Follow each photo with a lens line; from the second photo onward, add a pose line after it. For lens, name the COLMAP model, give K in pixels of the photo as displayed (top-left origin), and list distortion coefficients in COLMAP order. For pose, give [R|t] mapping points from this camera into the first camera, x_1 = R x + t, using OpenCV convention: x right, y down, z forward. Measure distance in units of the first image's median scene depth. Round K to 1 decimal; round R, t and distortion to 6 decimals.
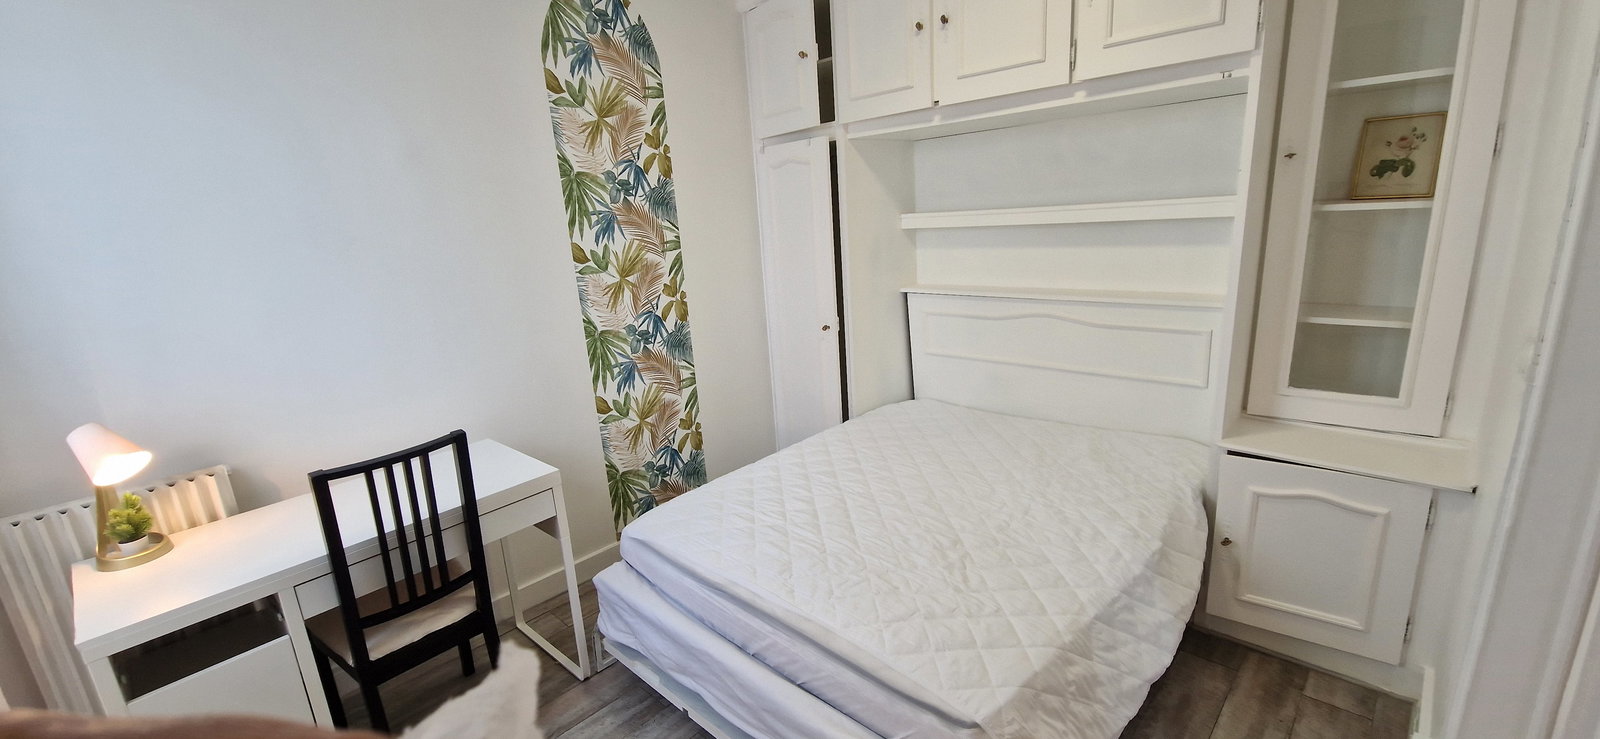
lens RADIAL K [[659.1, 0, 791.6], [0, 659.1, 378.7], [0, 0, 1]] dist [-0.003316, -0.000279]
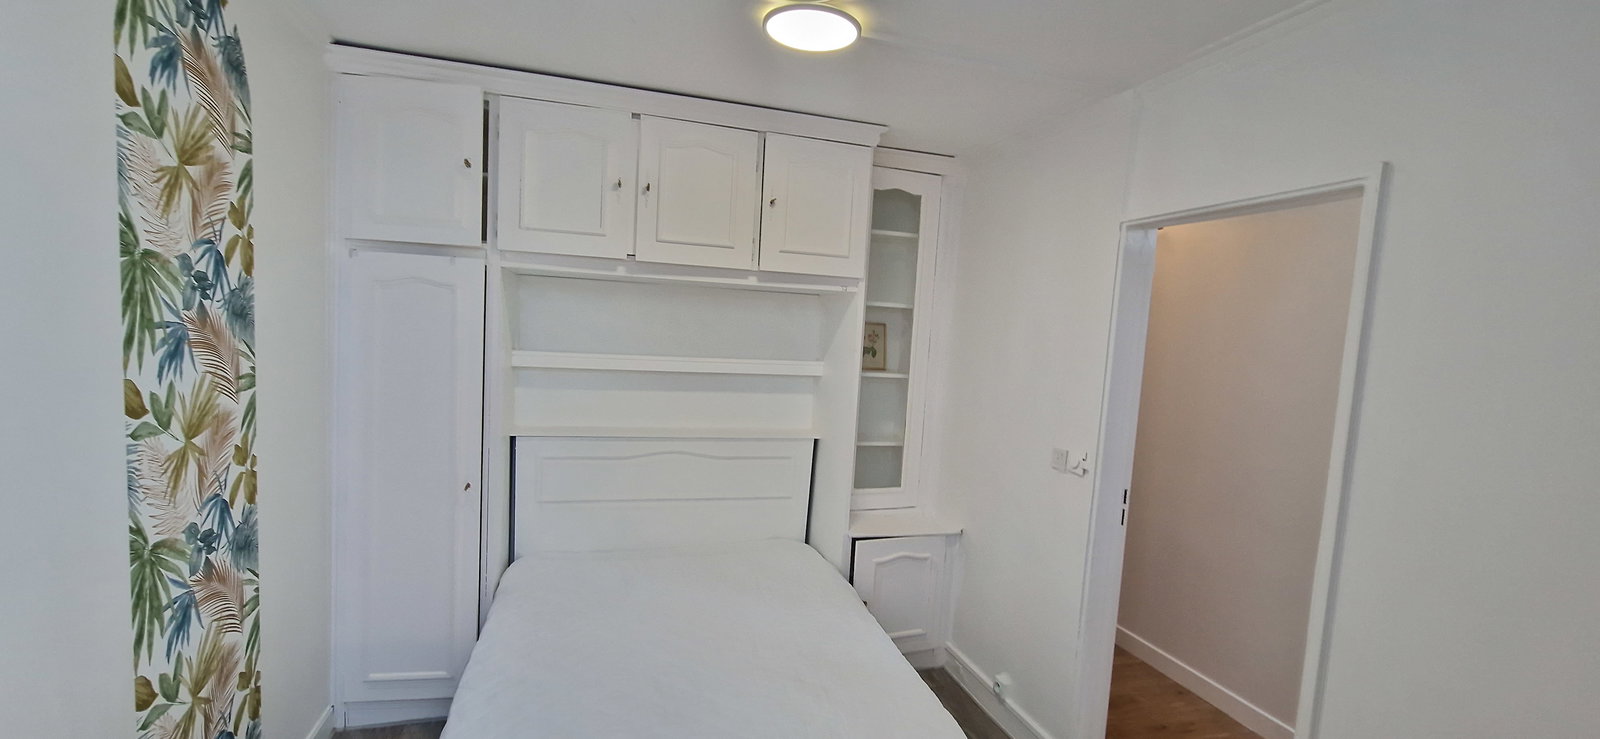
lens RADIAL K [[659.1, 0, 790.9], [0, 659.1, 373.4], [0, 0, 1]] dist [-0.003316, -0.000279]
pose [[0.474988, 0.031420, 0.879431, -0.517218], [0.133775, 0.985169, -0.107450, -0.083044], [-0.869765, 0.168683, 0.463740, 0.298406]]
